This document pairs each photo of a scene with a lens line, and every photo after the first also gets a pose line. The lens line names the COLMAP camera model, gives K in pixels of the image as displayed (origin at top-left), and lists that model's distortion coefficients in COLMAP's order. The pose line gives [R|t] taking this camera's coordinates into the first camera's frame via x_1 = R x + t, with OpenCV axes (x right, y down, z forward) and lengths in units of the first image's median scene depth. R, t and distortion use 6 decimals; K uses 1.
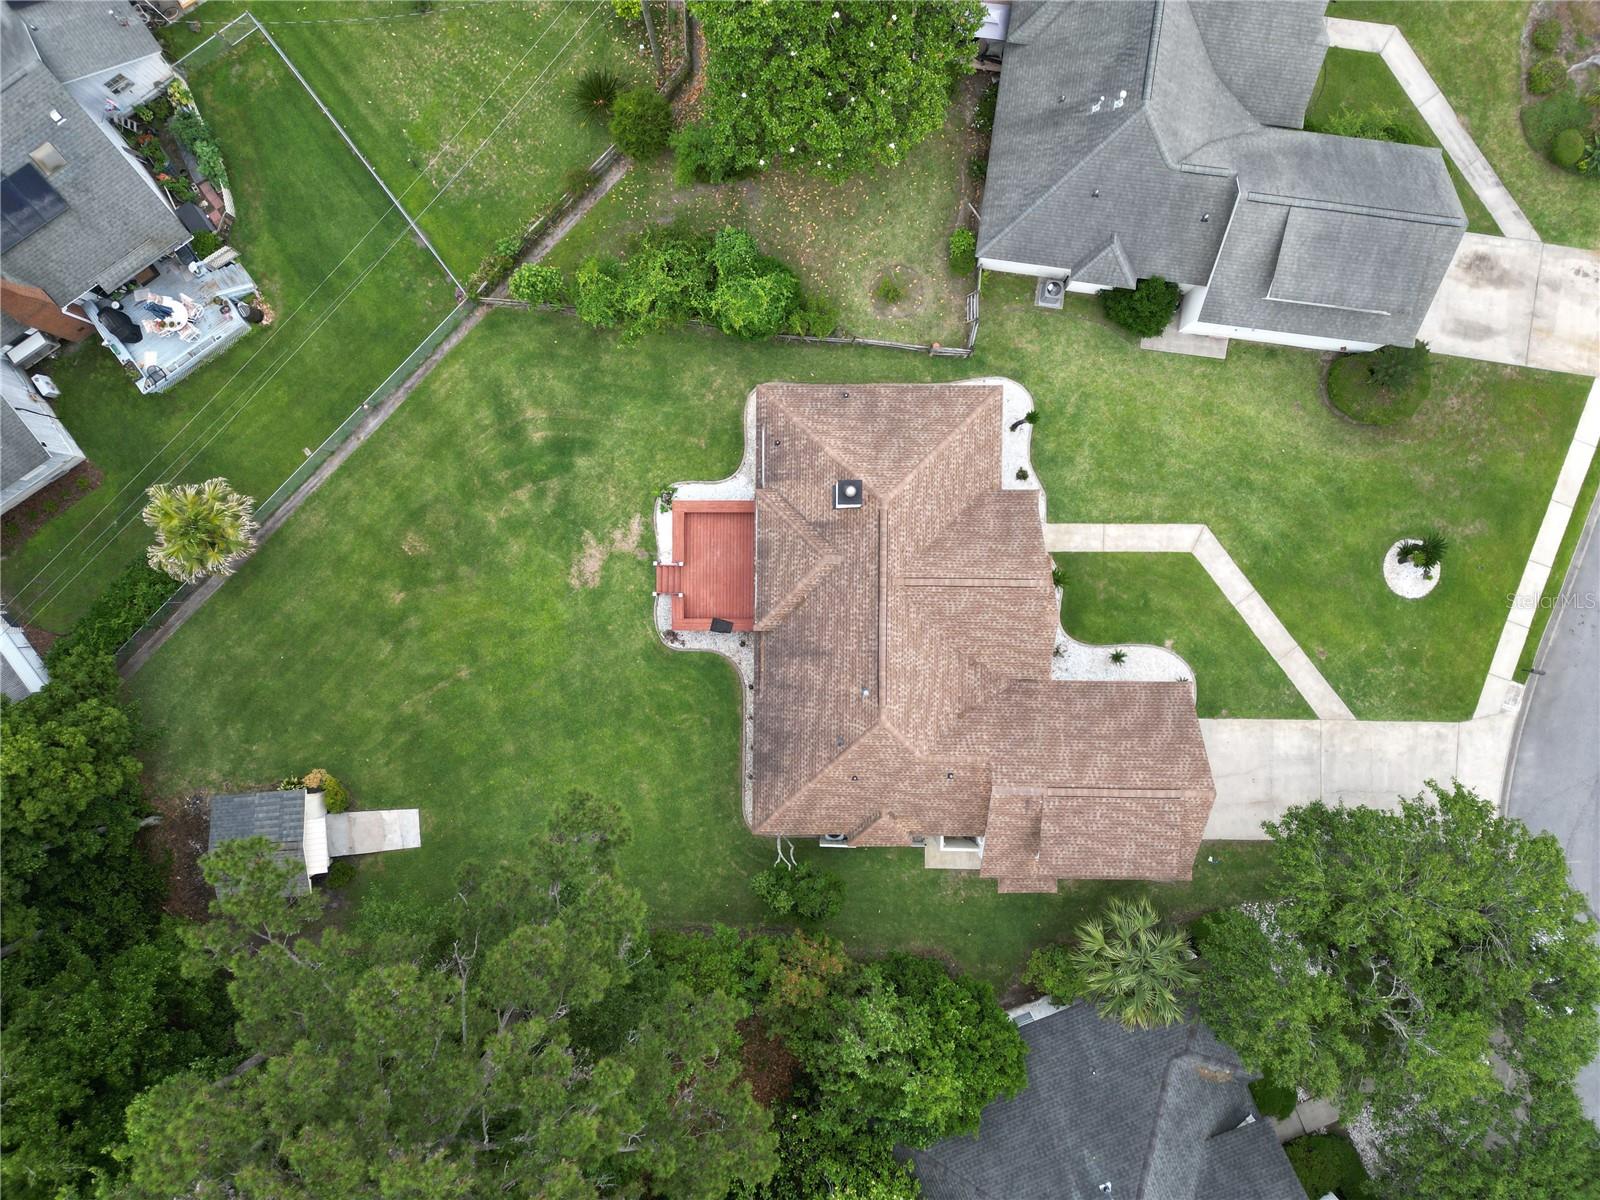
lens RADIAL K [[1119.9, 0, 792.4], [0, 1119.9, 592.3], [0, 0, 1]] dist [0.073707, -0.063109]
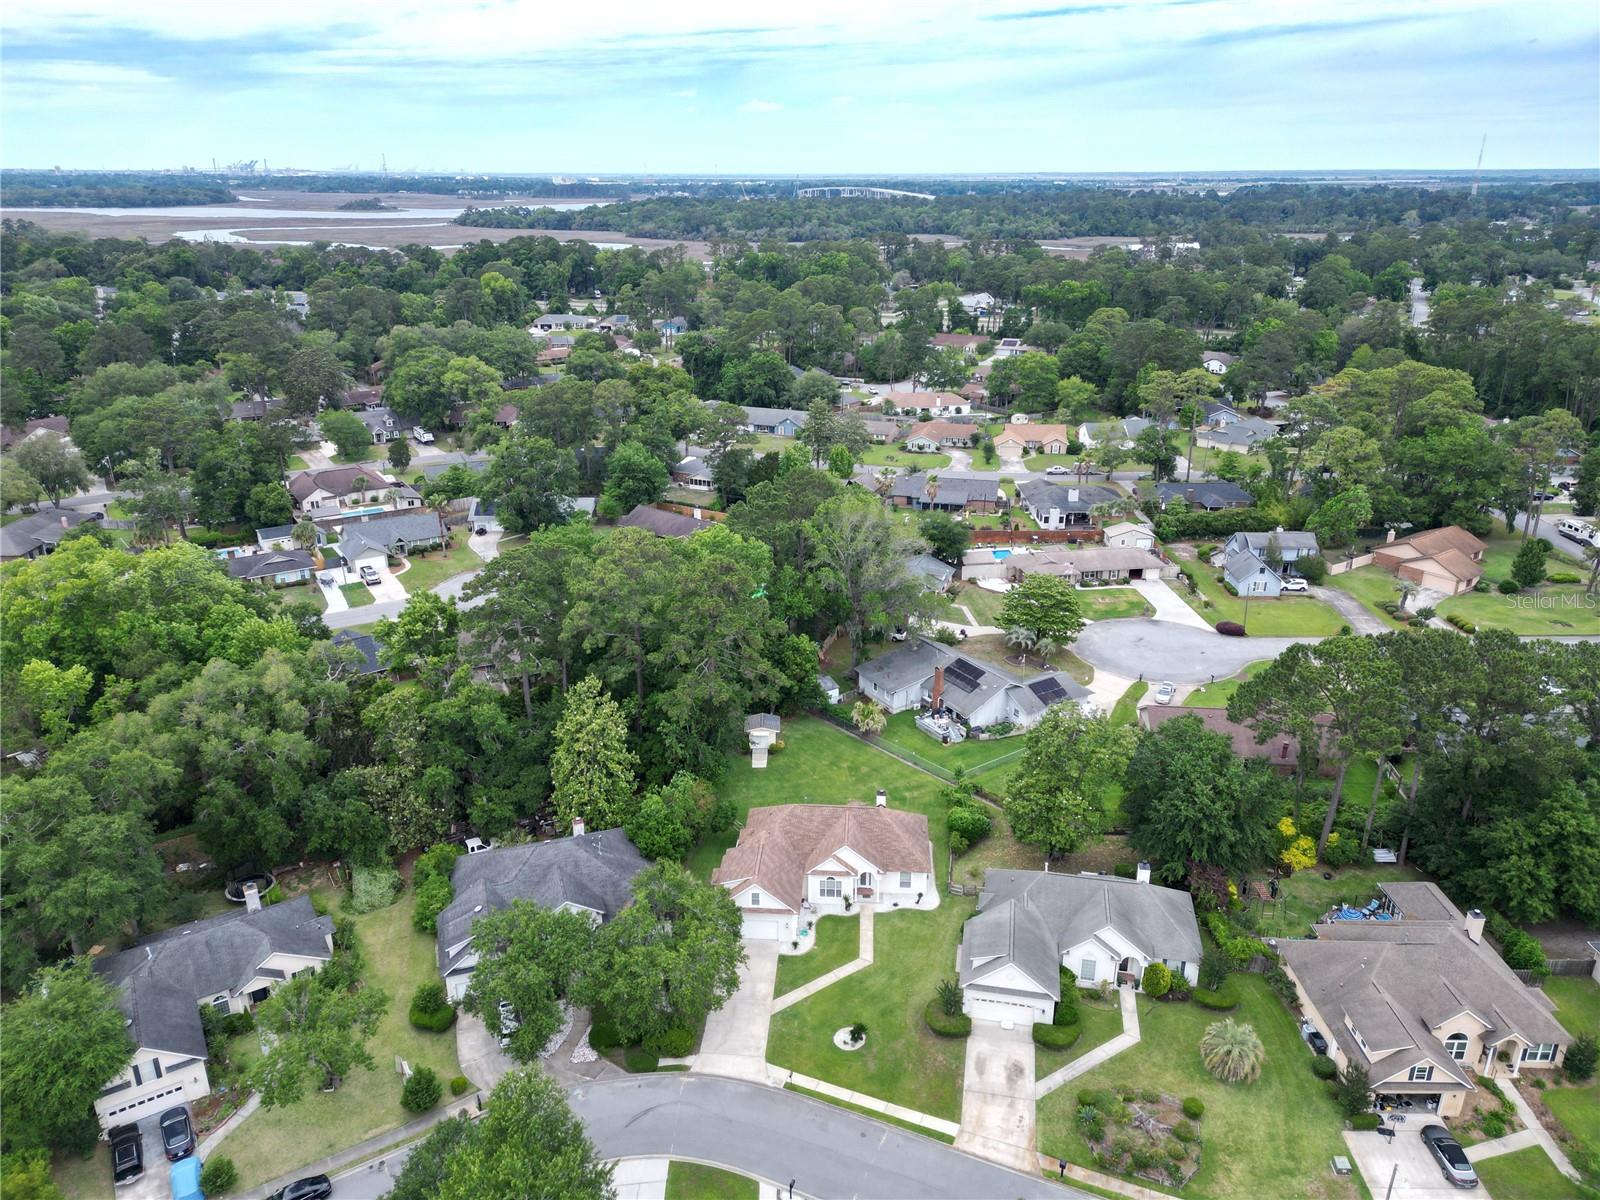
lens RADIAL K [[1119.9, 0, 792.4], [0, 1119.9, 592.3], [0, 0, 1]] dist [0.073707, -0.063109]
pose [[-0.065743, 0.361626, -0.930002, 2.004689], [-0.997834, -0.025750, 0.060525, -0.020661], [-0.002060, 0.931967, 0.362536, -0.349627]]
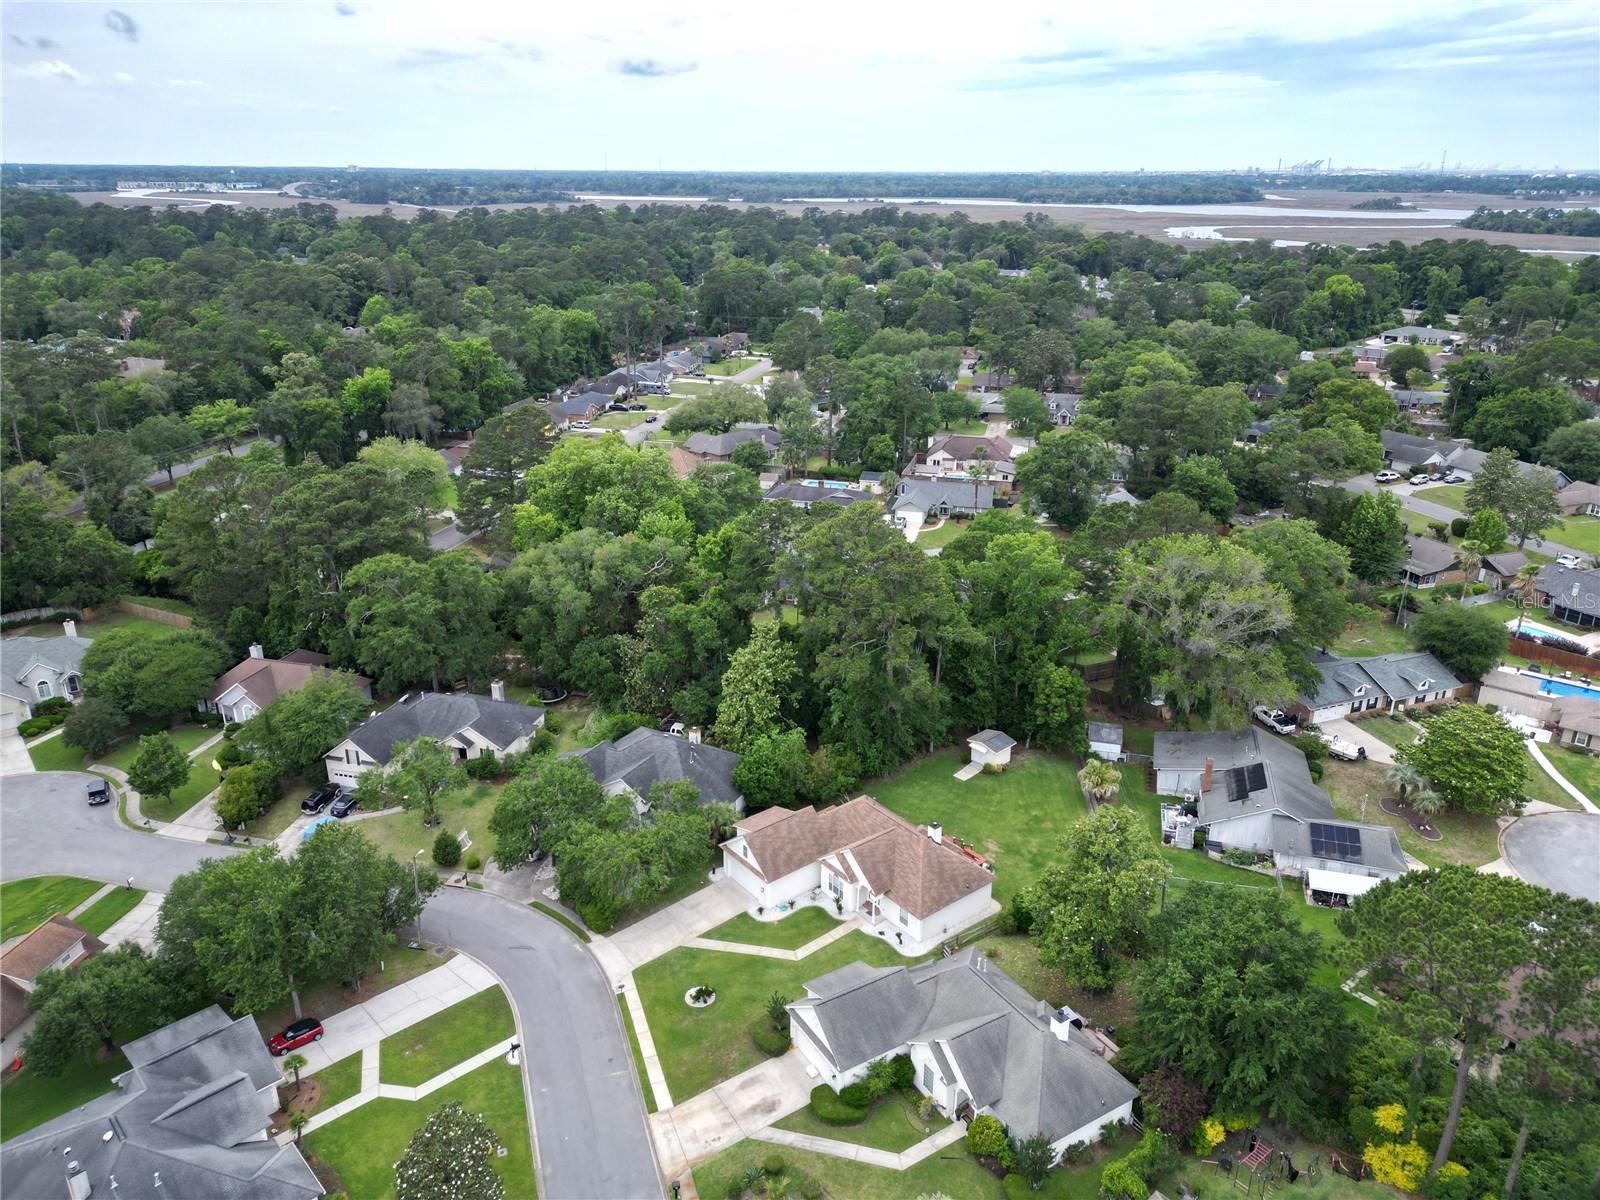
lens RADIAL K [[1119.9, 0, 792.4], [0, 1119.9, 592.3], [0, 0, 1]] dist [0.073707, -0.063109]
pose [[-0.782492, 0.228697, -0.579141, 1.368206], [-0.622641, -0.279975, 0.730707, -1.317720], [0.004965, 0.932369, 0.361474, -0.322659]]
